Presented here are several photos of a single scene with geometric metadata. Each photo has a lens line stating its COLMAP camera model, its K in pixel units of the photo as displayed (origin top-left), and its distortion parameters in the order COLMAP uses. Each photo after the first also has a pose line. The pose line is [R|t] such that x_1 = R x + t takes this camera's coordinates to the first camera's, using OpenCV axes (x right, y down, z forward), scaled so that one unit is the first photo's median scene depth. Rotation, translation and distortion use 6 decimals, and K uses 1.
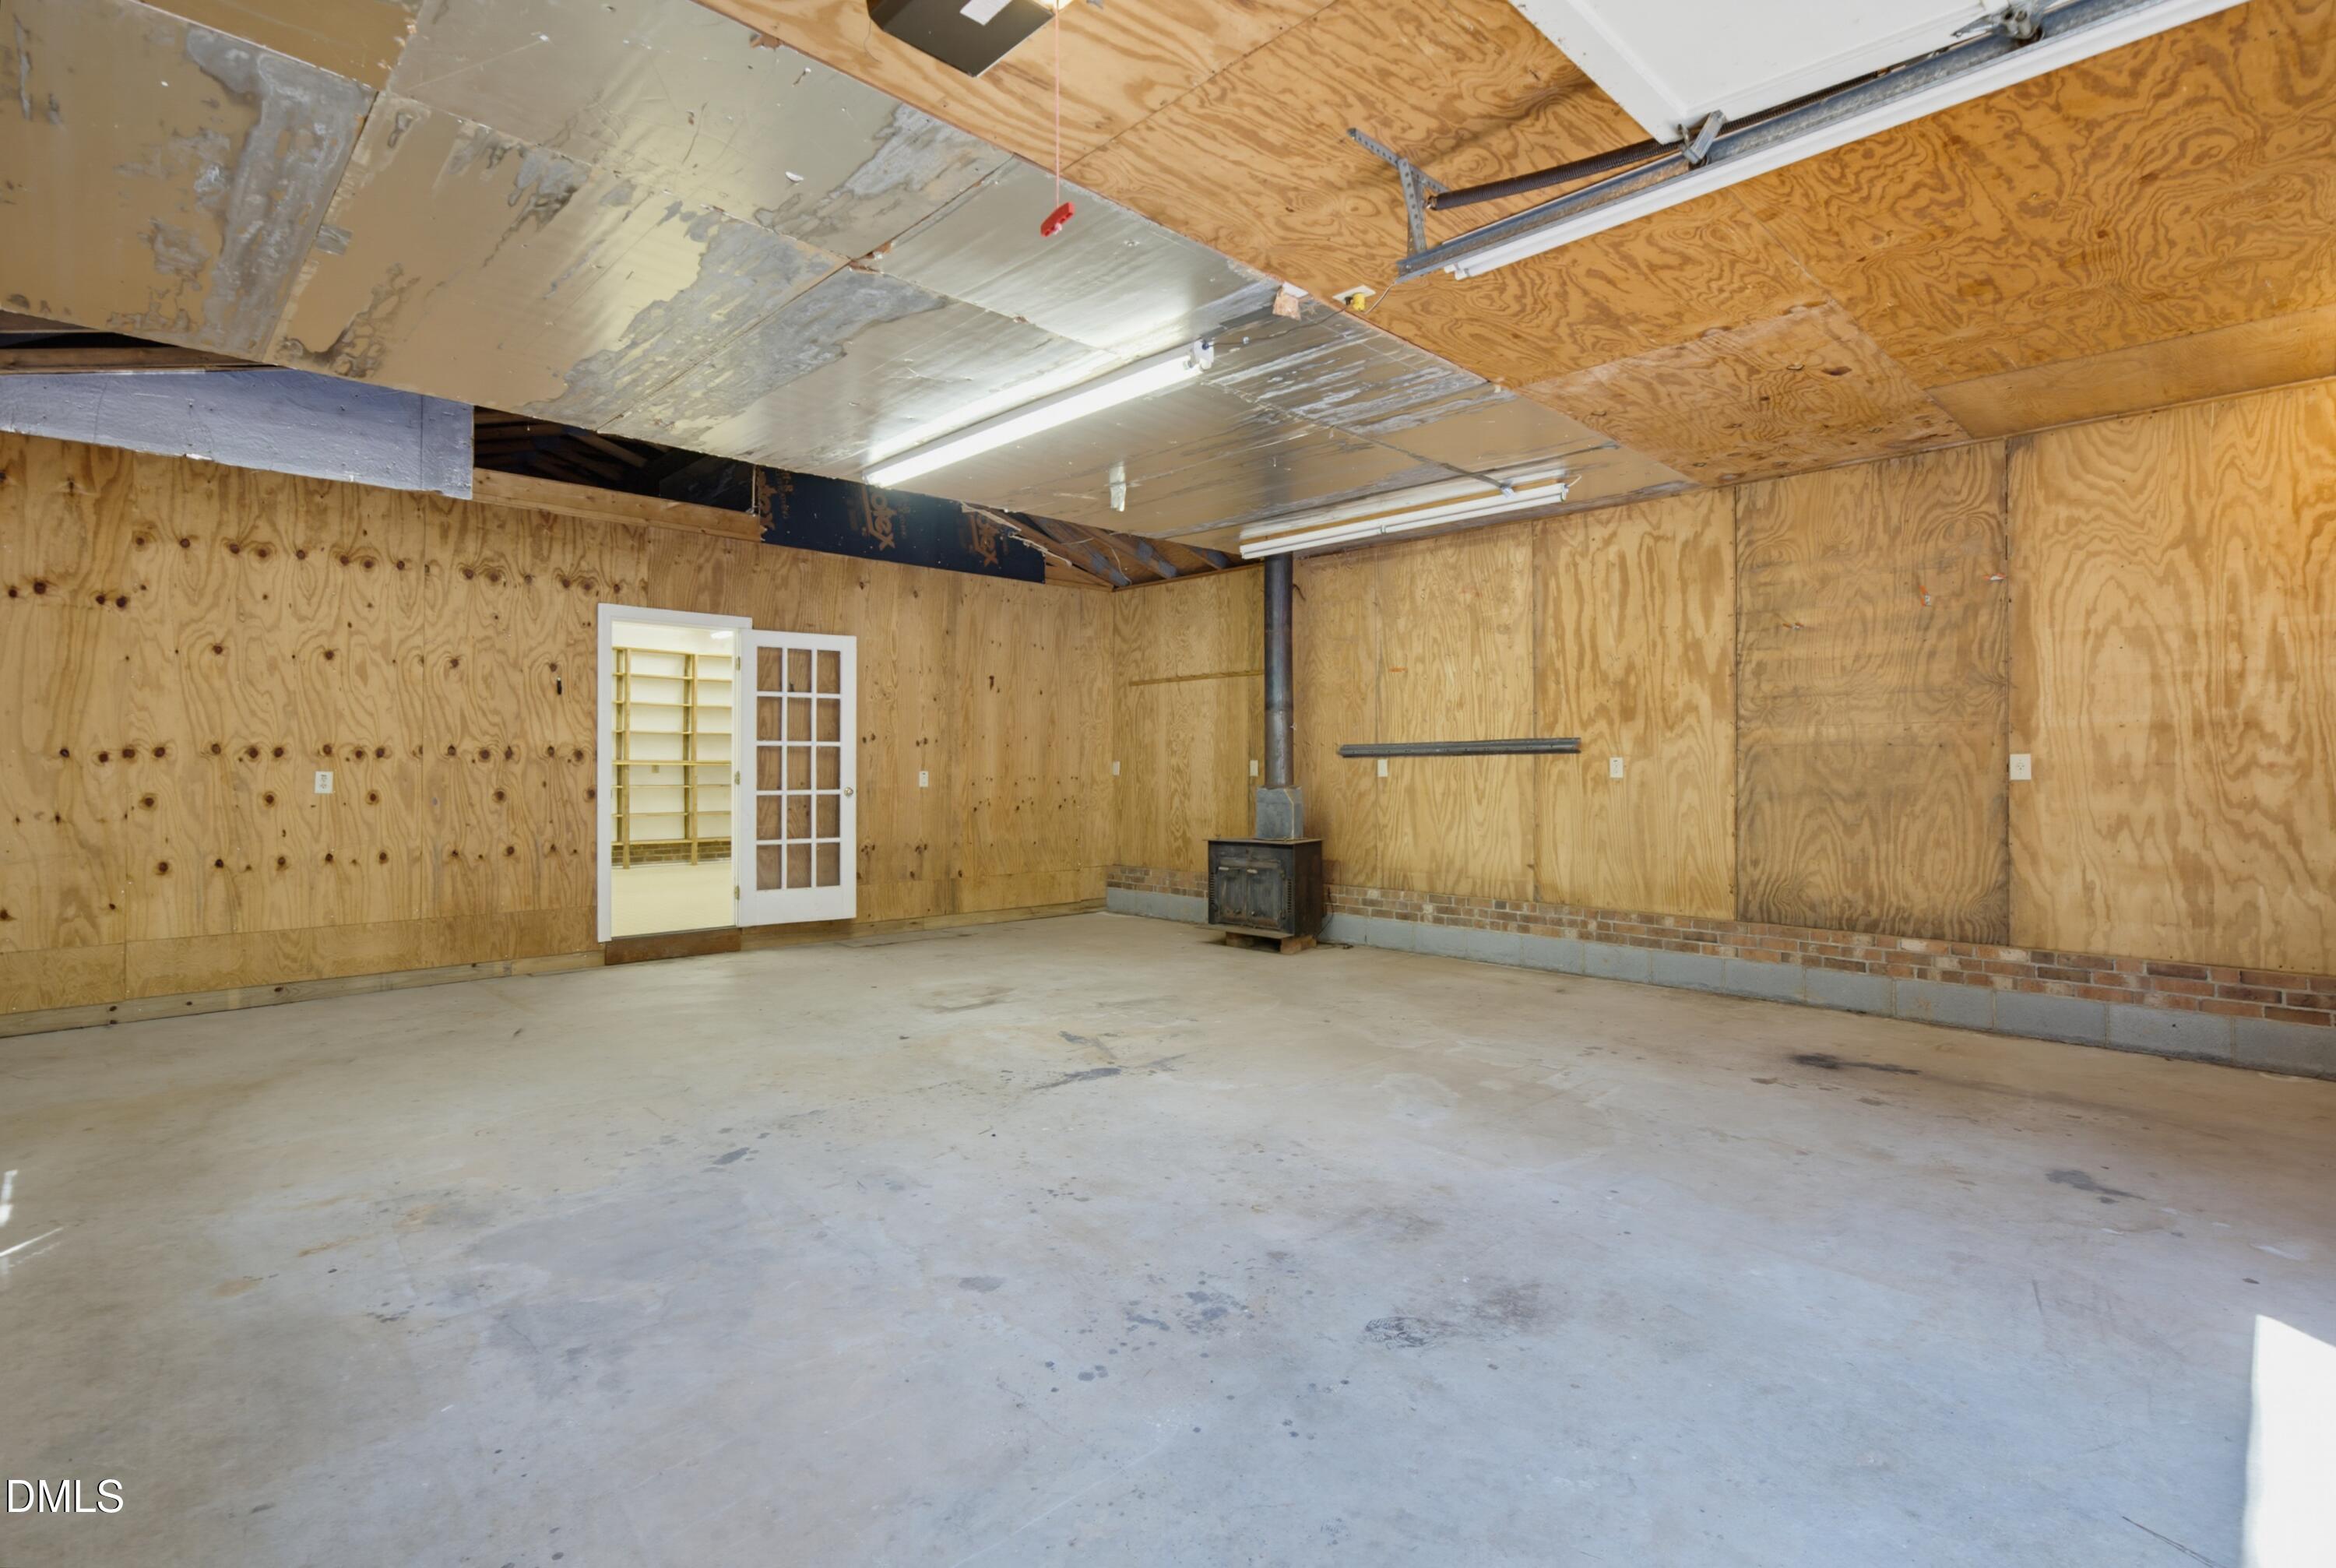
lens RADIAL K [[1093.6, 0, 1175.9], [0, 1093.6, 770.0], [0, 0, 1]] dist [-0.007863, 0.006948]
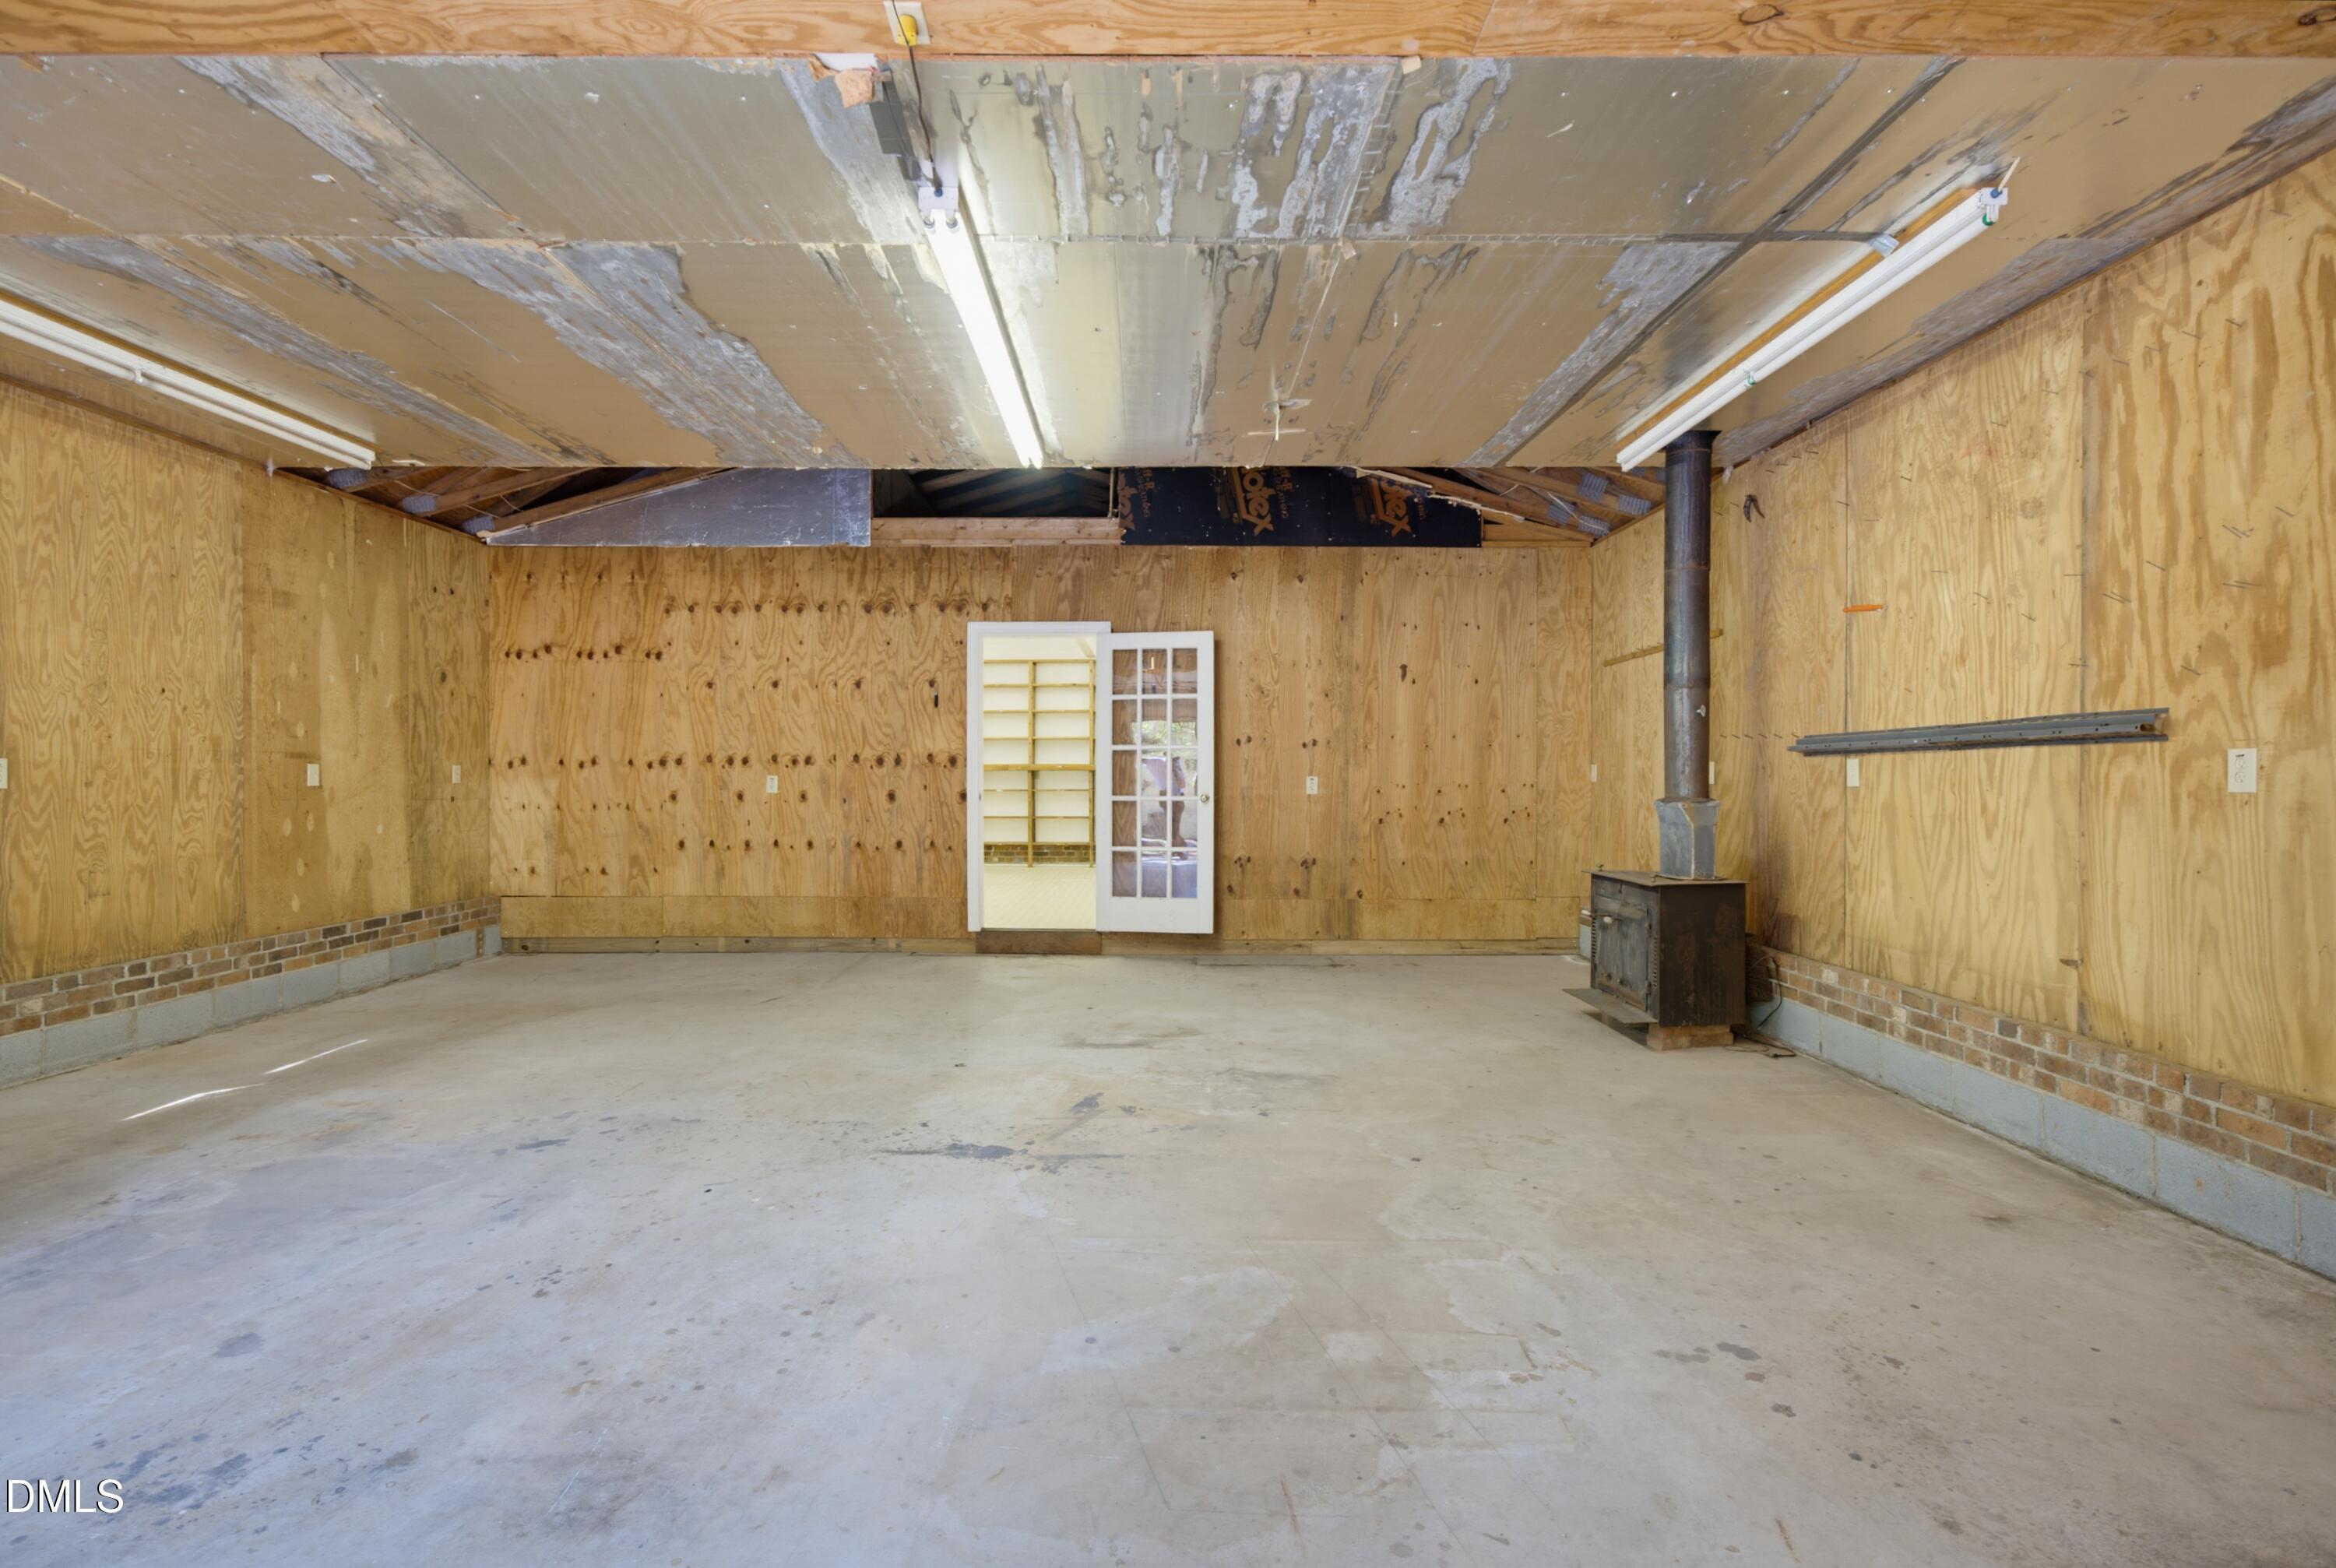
lens RADIAL K [[1093.6, 0, 1164.6], [0, 1093.6, 791.5], [0, 0, 1]] dist [-0.007863, 0.006948]
pose [[0.718720, 0.011178, -0.695210, 0.409182], [-0.001036, 0.999887, 0.015005, 0.000402], [0.695299, -0.010064, 0.718650, 0.367706]]
